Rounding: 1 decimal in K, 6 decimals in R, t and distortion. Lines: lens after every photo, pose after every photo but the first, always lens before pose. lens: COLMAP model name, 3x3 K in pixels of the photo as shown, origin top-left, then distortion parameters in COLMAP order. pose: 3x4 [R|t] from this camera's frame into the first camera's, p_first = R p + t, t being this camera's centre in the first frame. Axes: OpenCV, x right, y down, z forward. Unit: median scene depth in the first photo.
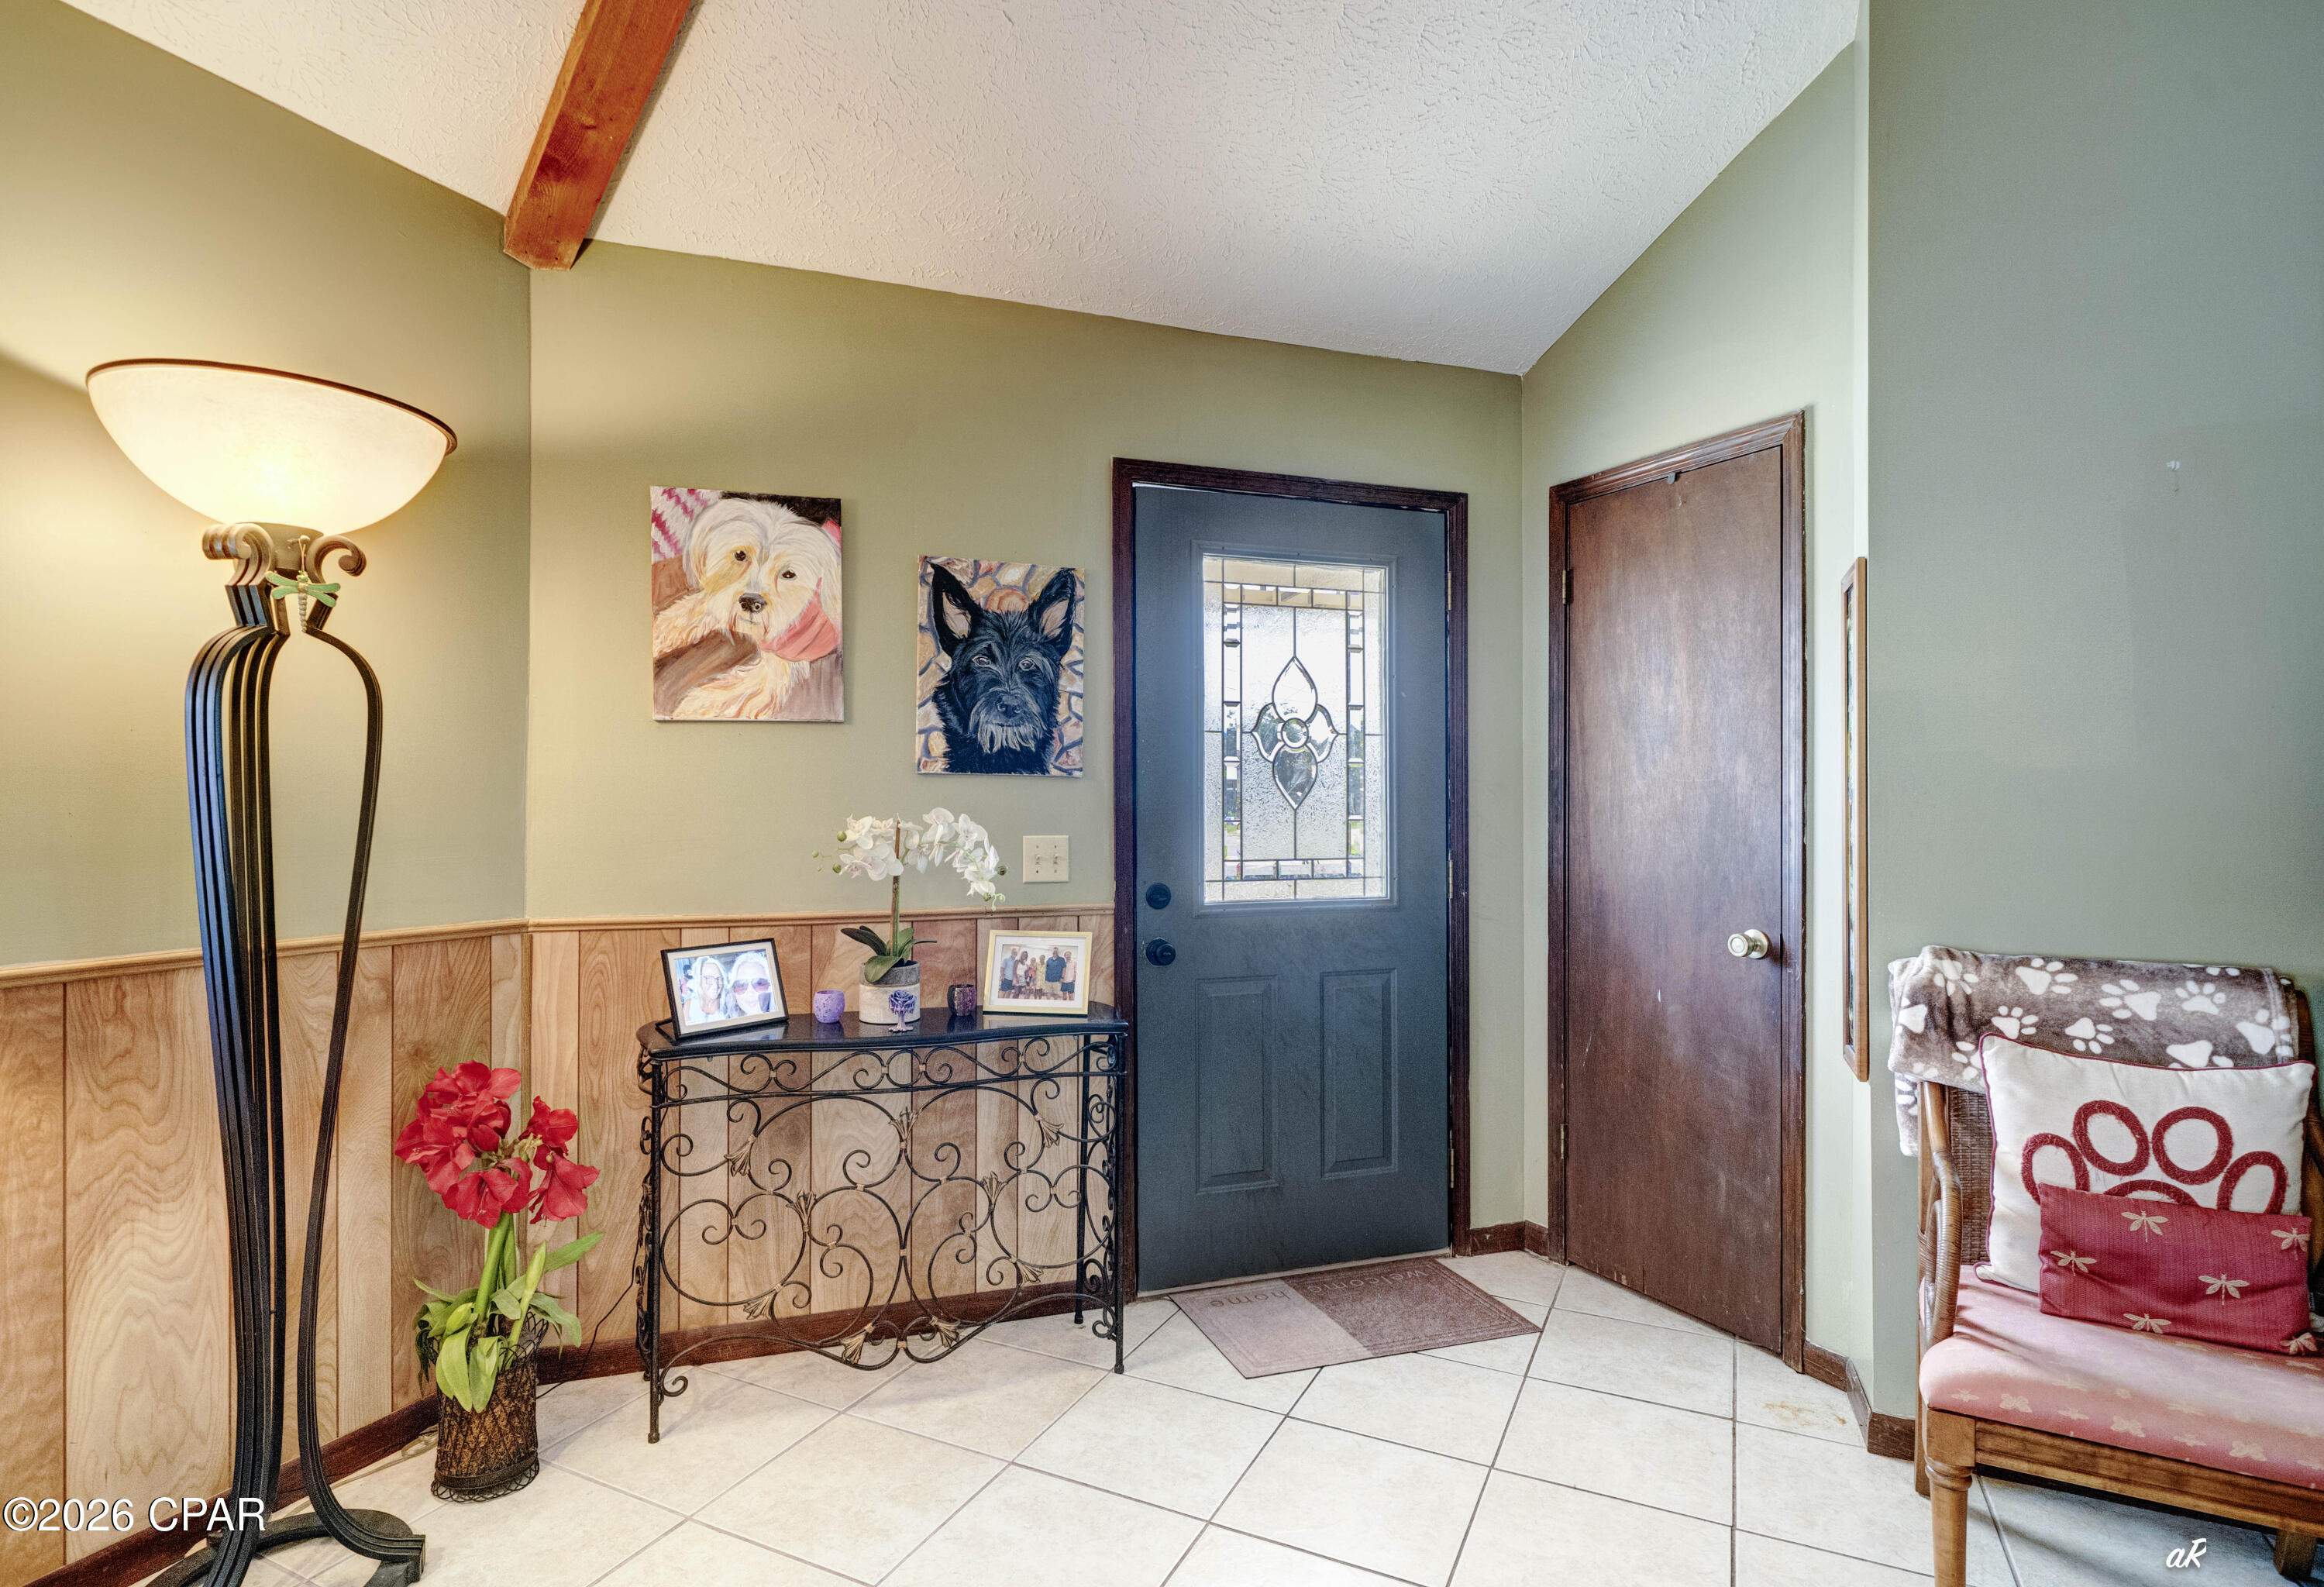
lens RADIAL K [[1194.9, 0, 1156.0], [0, 1194.9, 801.7], [0, 0, 1]] dist [-0.000756, 0.000770]
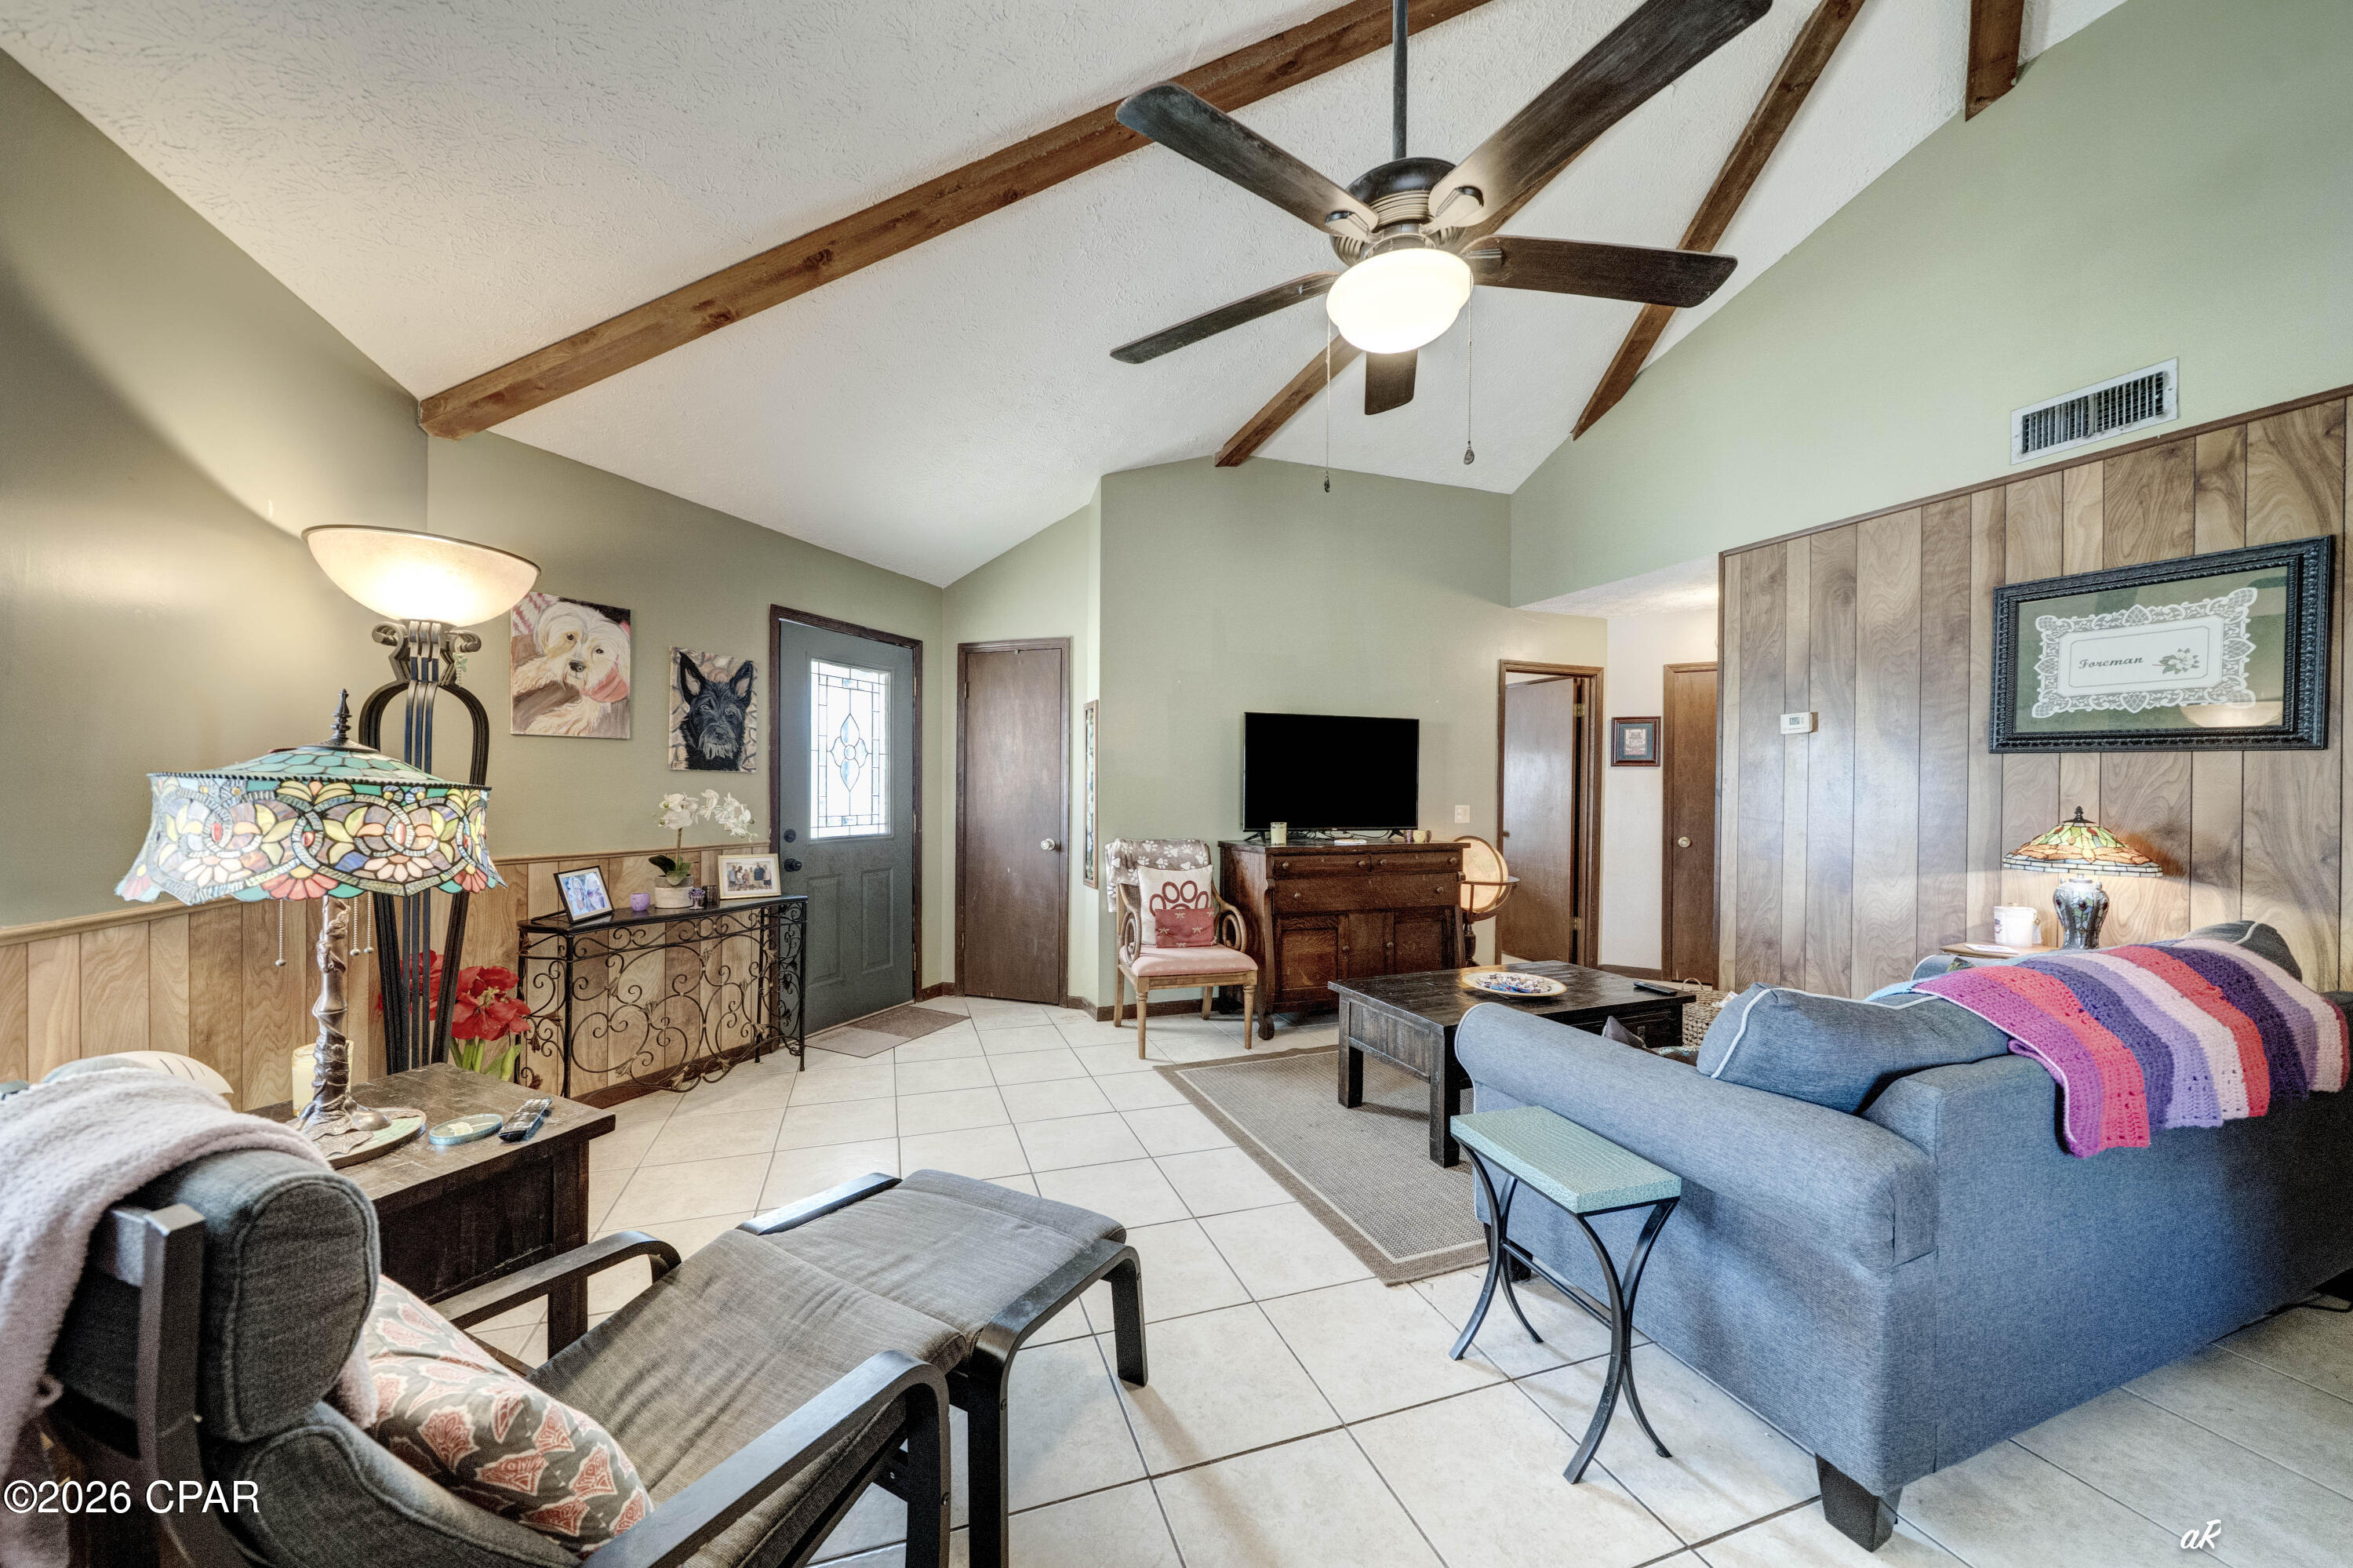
lens RADIAL K [[823.0, 0, 1169.0], [0, 823.0, 789.1], [0, 0, 1]] dist [0.000258, 0.000000]
pose [[0.692186, 0.002947, 0.721713, -0.582364], [-0.005639, 0.999983, 0.001324, -0.000903], [-0.721697, -0.004986, 0.692191, -0.384828]]
